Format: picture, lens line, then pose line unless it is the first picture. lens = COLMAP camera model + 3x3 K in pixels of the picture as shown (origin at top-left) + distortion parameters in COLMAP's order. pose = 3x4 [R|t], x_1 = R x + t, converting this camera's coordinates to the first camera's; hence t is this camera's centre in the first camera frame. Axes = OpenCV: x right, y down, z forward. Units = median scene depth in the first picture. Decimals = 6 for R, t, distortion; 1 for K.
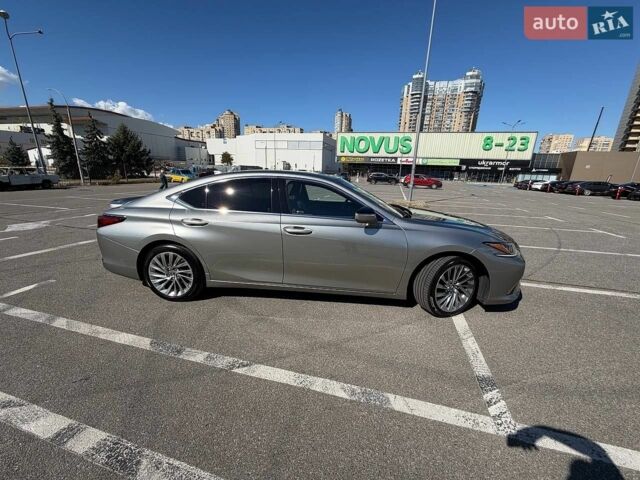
lens RADIAL K [[255.3, 0, 319.5], [0, 255.3, 241.5], [0, 0, 1]] dist [-0.001594, -0.000495]
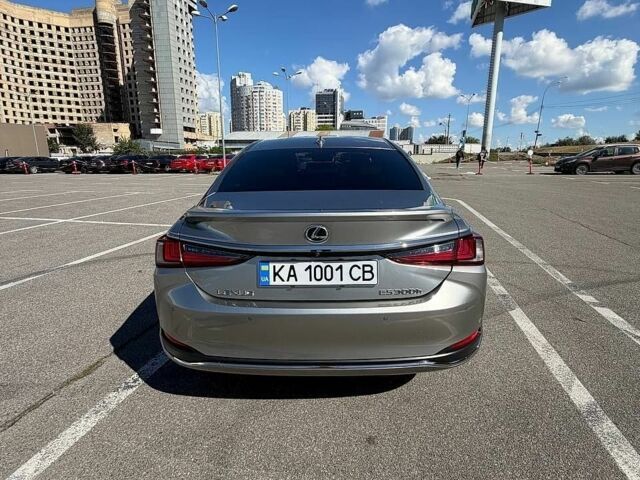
lens RADIAL K [[339.7, 0, 320.0], [0, 339.7, 240.0], [0, 0, 1]] dist [0.001835, -0.000767]
pose [[-0.063793, -0.263690, 0.962496, -1.768026], [0.261647, 0.926303, 0.271116, -0.403114], [-0.963053, 0.269130, 0.009902, 1.590058]]
